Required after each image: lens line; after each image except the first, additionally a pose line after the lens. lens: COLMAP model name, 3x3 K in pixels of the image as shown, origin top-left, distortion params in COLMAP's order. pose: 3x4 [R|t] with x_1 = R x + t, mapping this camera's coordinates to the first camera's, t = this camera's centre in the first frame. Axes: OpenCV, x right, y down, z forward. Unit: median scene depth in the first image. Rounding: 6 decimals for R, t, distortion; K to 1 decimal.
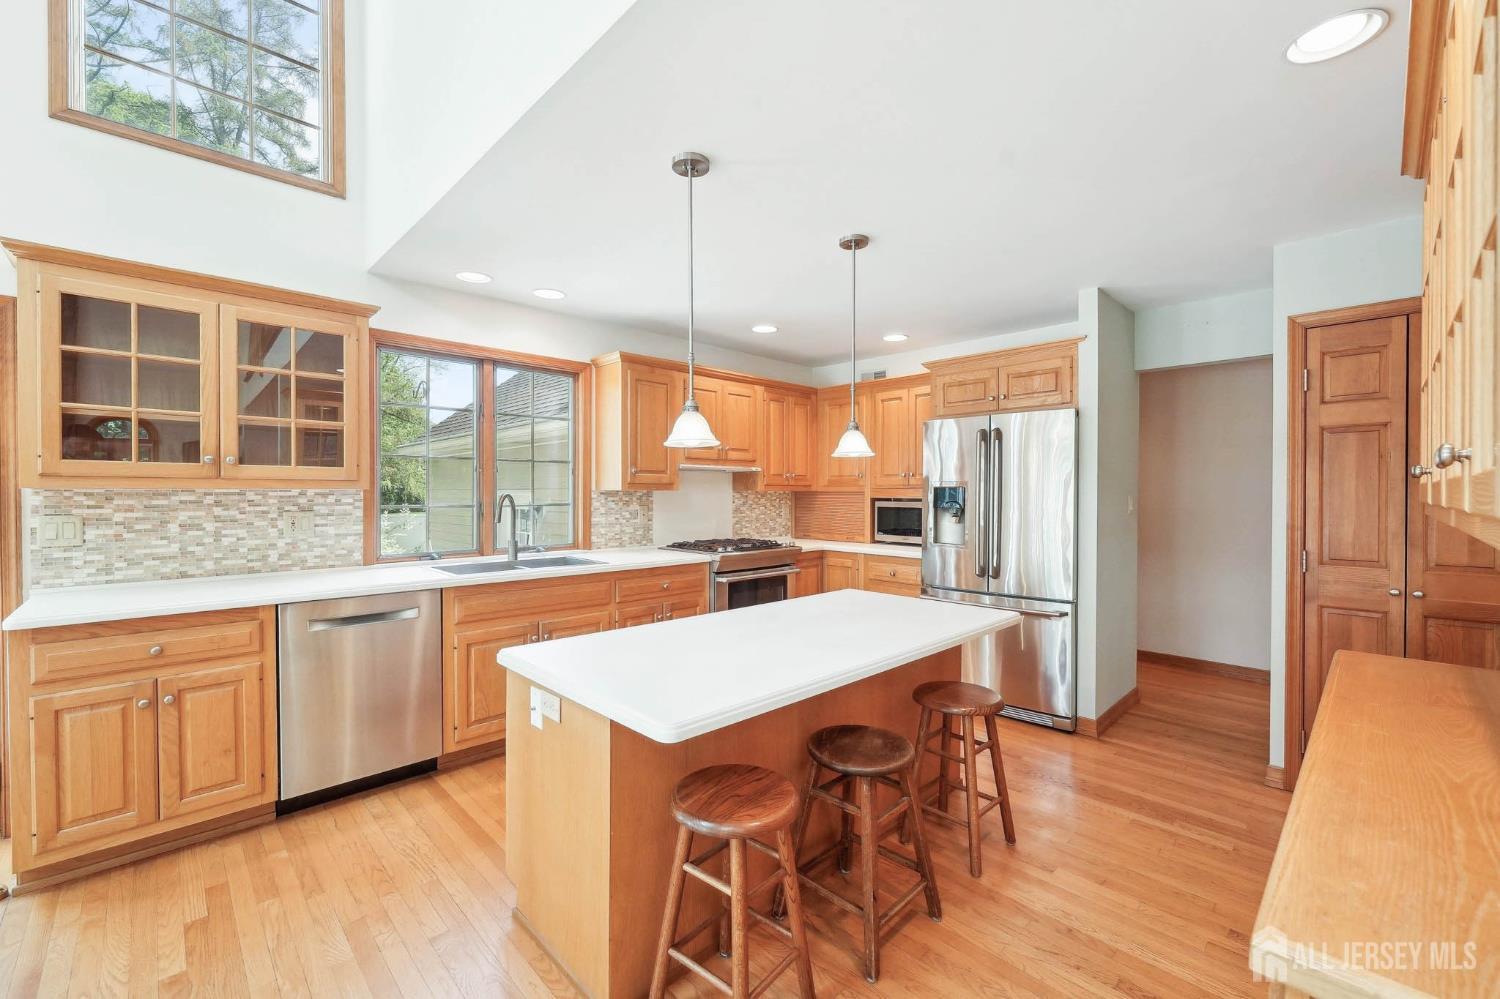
lens RADIAL K [[619.6, 0, 750.0], [0, 619.6, 499.5], [0, 0, 1]] dist [0.001562, 0.000020]
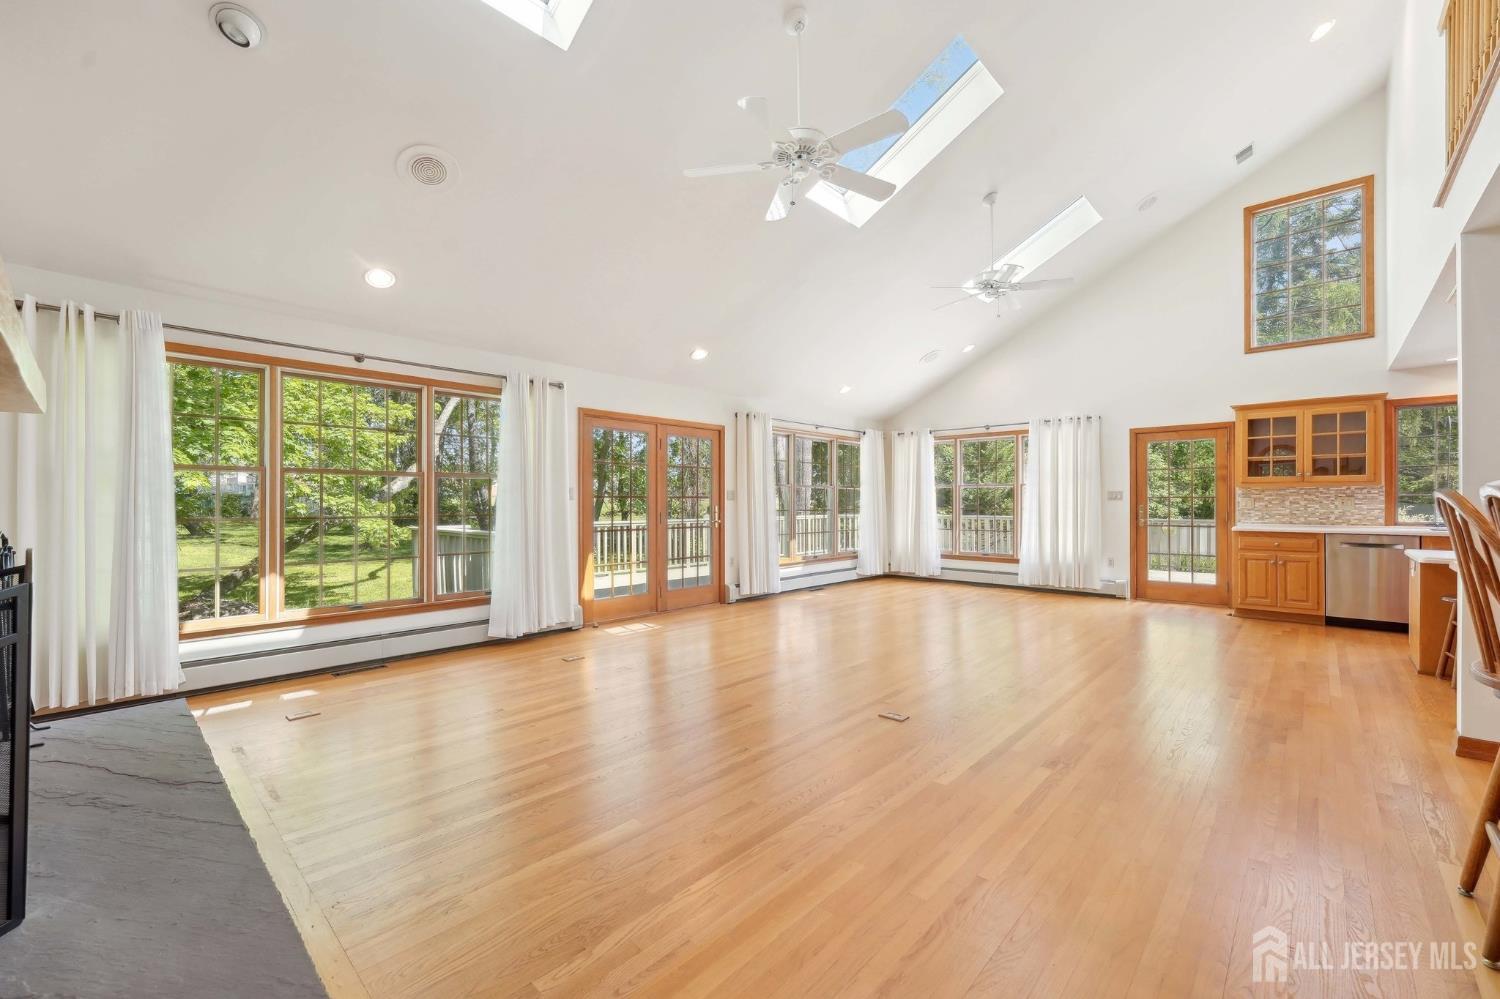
lens RADIAL K [[612.9, 0, 742.4], [0, 612.9, 503.0], [0, 0, 1]] dist [-0.000710, -0.000264]
pose [[0.048158, -0.000144, -0.998840, 1.464770], [-0.009033, 0.999959, -0.000580, 0.071052], [0.998799, 0.009050, 0.048155, -1.339249]]
